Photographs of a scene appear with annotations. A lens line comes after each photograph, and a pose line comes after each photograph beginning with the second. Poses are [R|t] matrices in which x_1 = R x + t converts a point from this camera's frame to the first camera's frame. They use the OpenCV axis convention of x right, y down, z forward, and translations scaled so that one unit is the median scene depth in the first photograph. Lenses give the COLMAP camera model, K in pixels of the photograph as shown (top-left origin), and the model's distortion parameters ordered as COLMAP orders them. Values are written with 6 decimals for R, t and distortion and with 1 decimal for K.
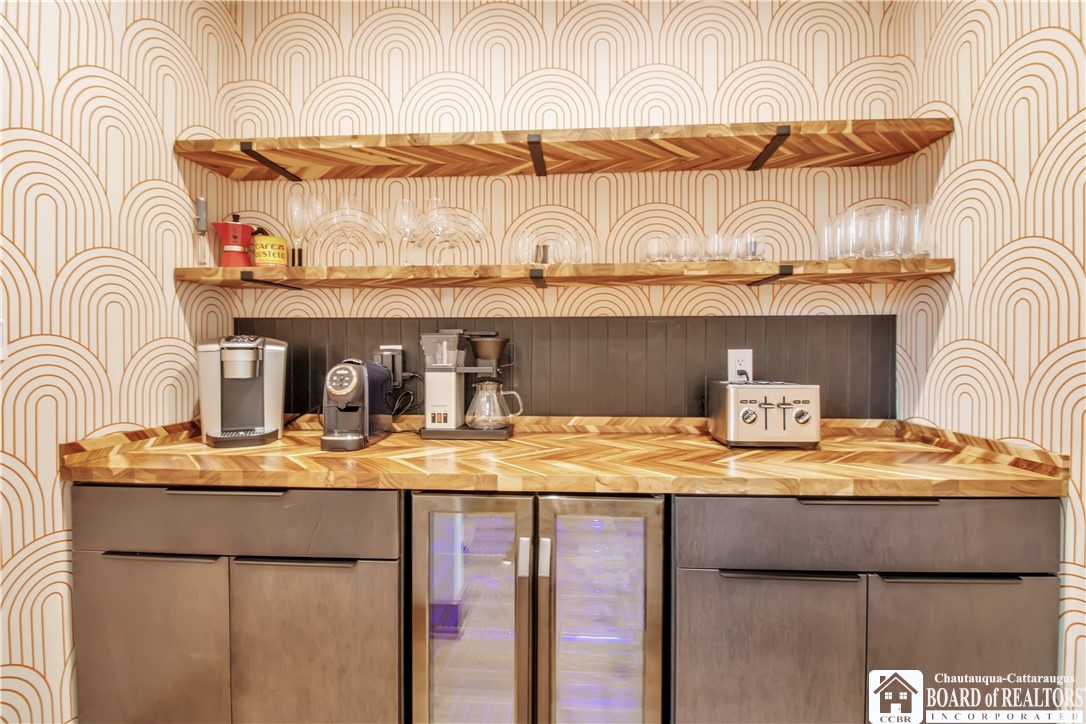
lens RADIAL K [[514.8, 0, 546.8], [0, 514.8, 349.1], [0, 0, 1]] dist [0.001466, -0.011831]
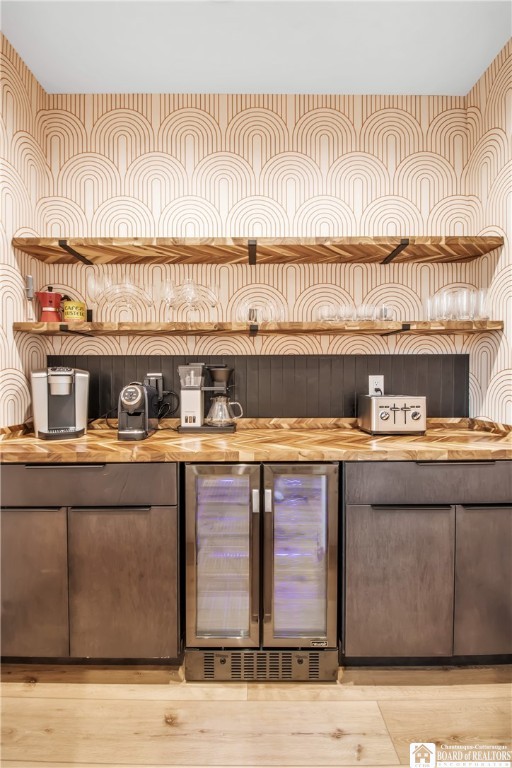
lens RADIAL K [[361.5, 0, 253.9], [0, 361.5, 380.3], [0, 0, 1]] dist [-0.000396, -0.010283]
pose [[0.997428, -0.003373, 0.071592, -0.097491], [0.002686, 0.999949, 0.009693, 0.004453], [-0.071621, -0.009475, 0.997387, -0.112176]]
